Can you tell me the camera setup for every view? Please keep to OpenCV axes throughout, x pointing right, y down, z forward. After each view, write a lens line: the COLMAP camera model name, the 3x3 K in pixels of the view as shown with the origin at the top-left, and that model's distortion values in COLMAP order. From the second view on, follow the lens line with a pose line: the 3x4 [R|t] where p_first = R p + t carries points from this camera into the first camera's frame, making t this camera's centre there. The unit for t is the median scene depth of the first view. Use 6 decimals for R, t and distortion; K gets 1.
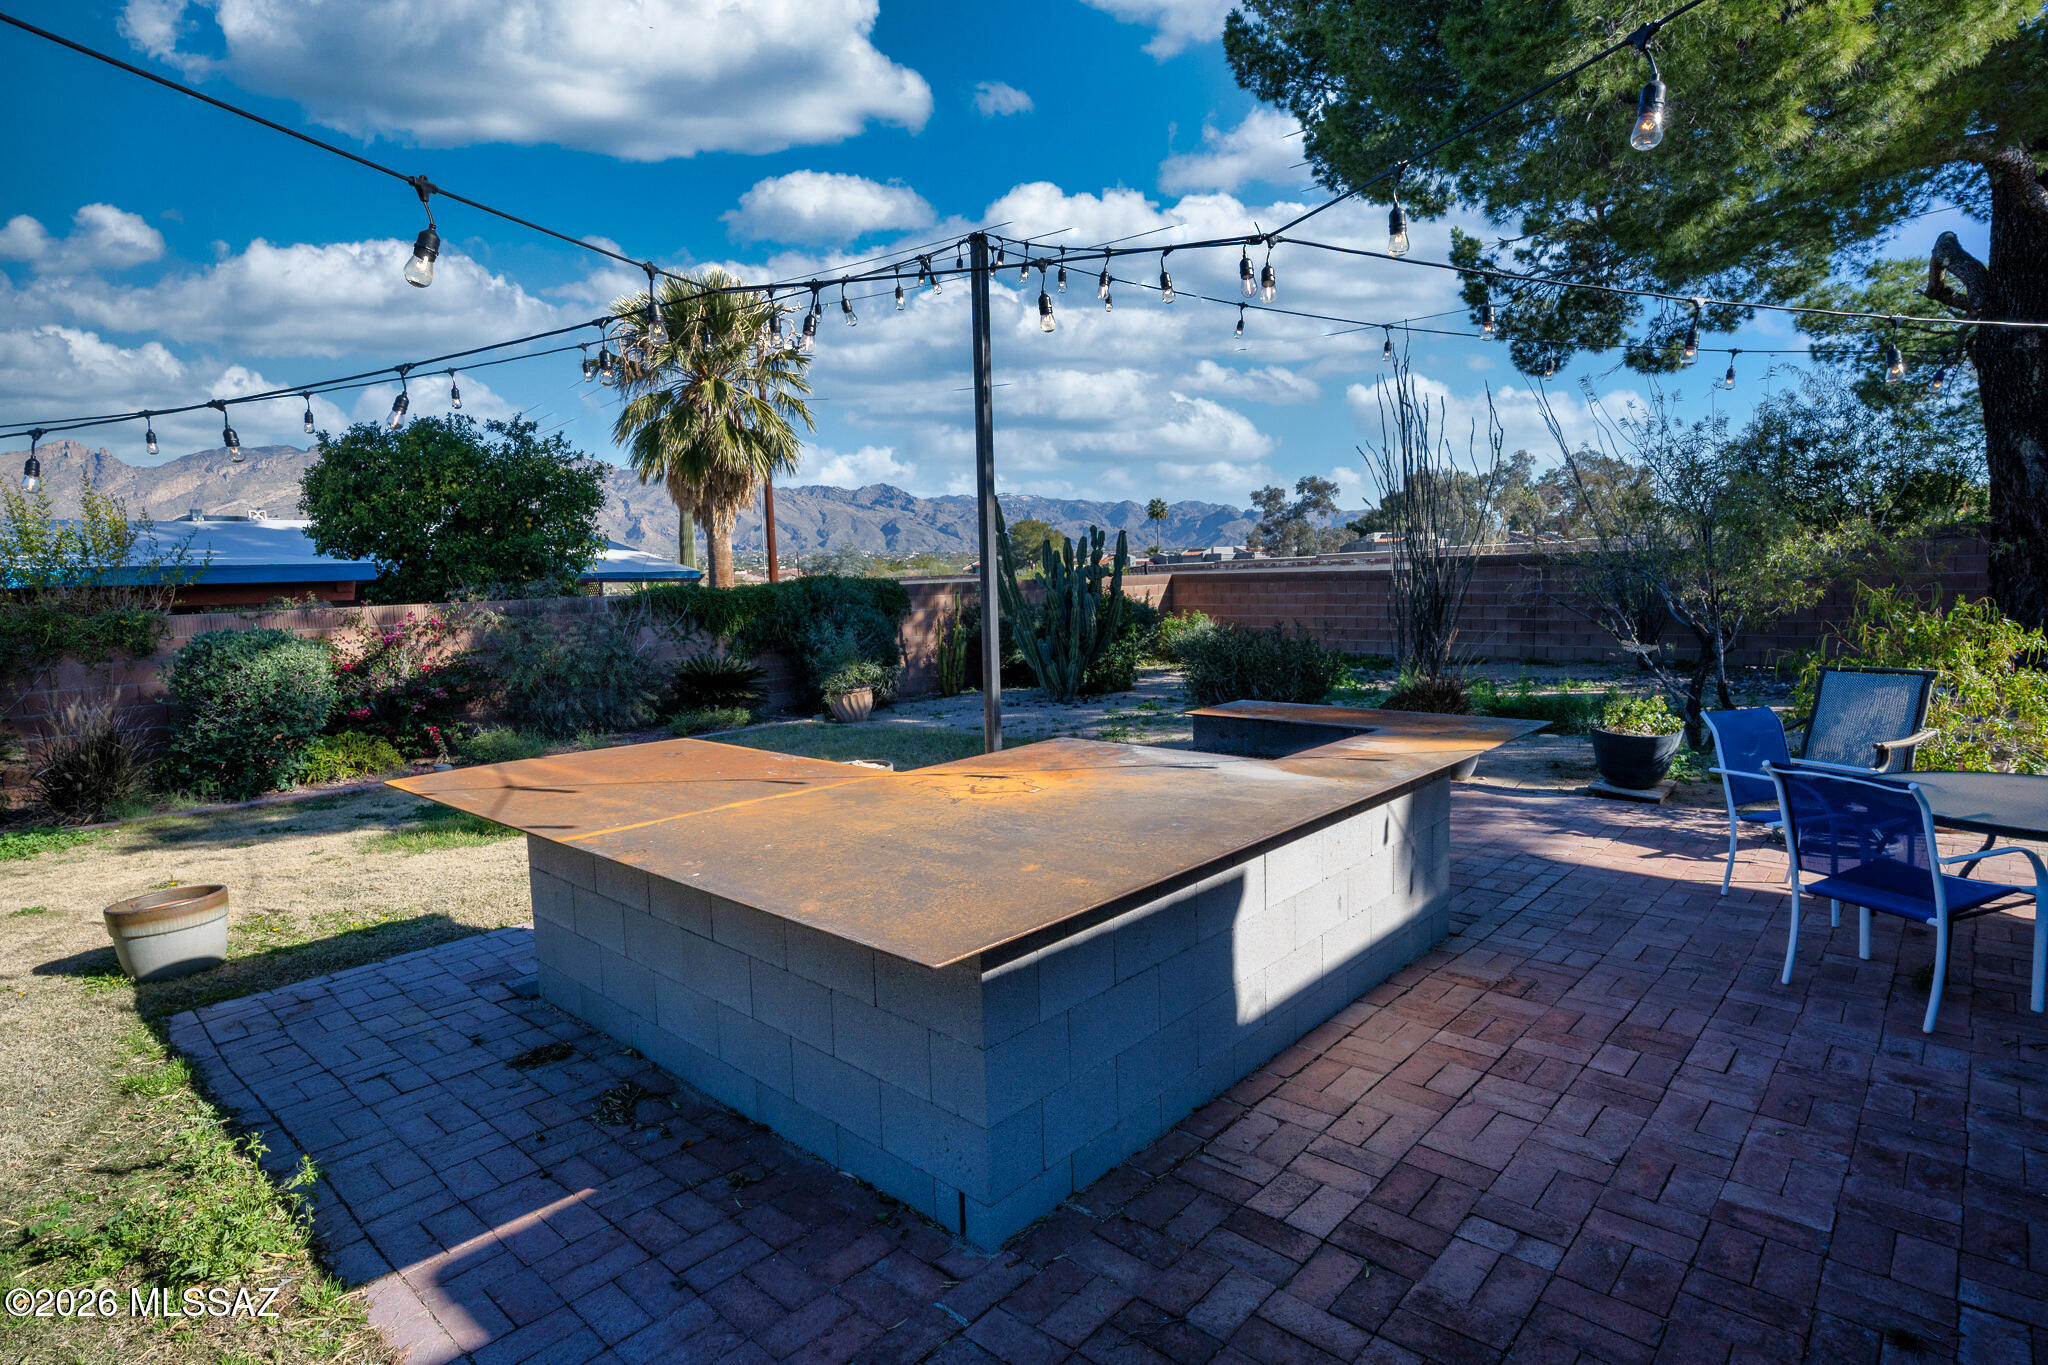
lens RADIAL K [[1045.3, 0, 1024.0], [0, 1045.3, 682.5], [0, 0, 1]] dist [0.000521, -0.000086]
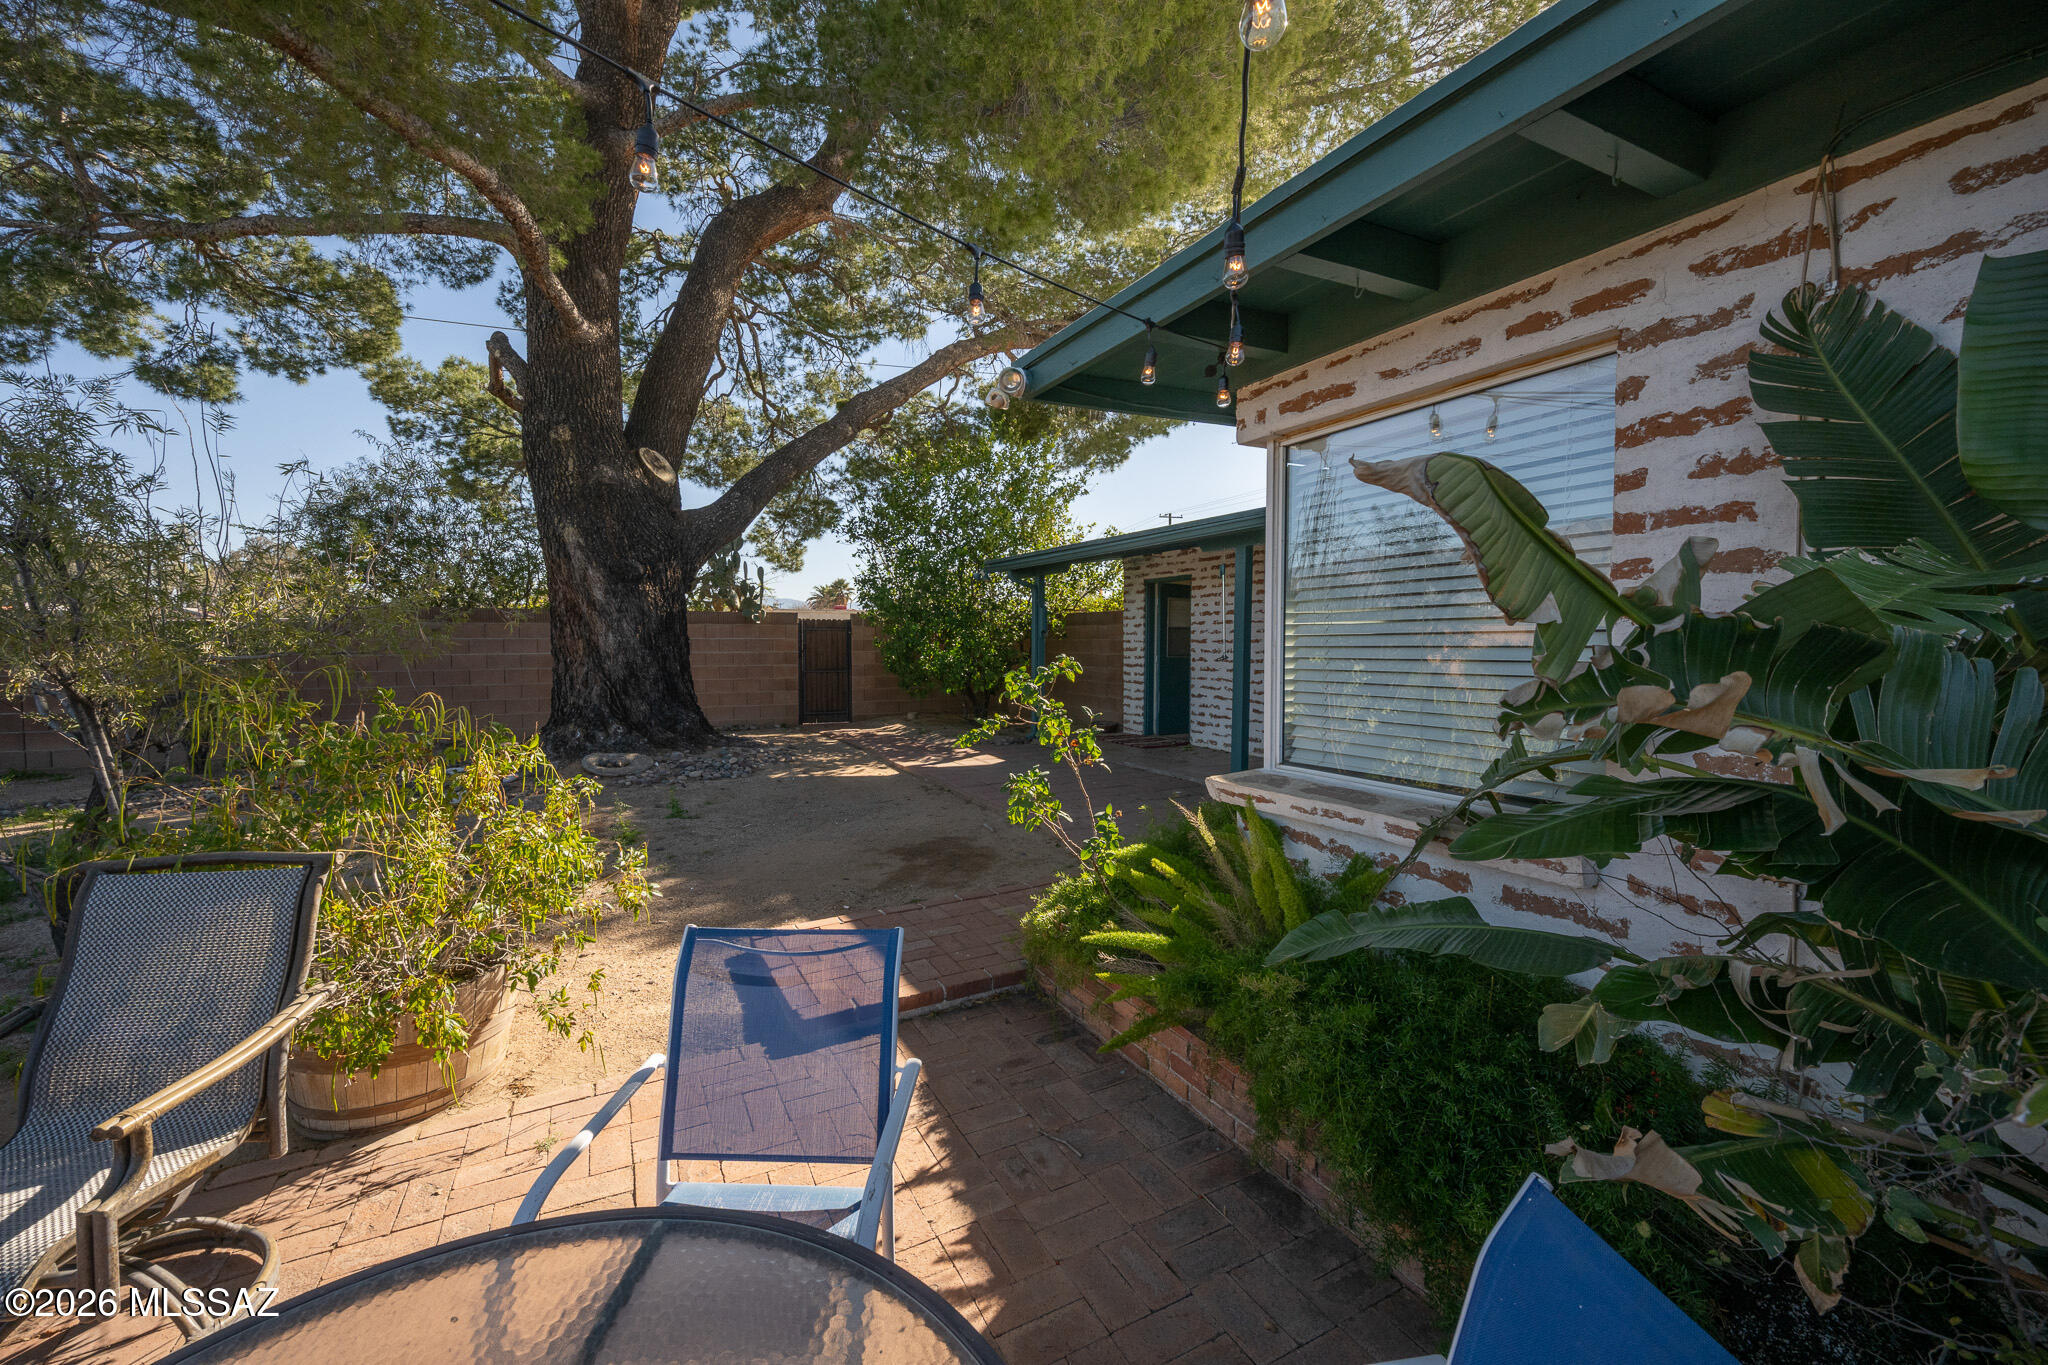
lens RADIAL K [[827.1, 0, 1024.0], [0, 827.1, 682.5], [0, 0, 1]] dist [-0.000094, -0.000057]
pose [[0.340850, -0.019079, 0.939924, 0.231854], [0.084191, 0.996396, -0.010306, -0.020844], [-0.936340, 0.082646, 0.341228, 0.211655]]
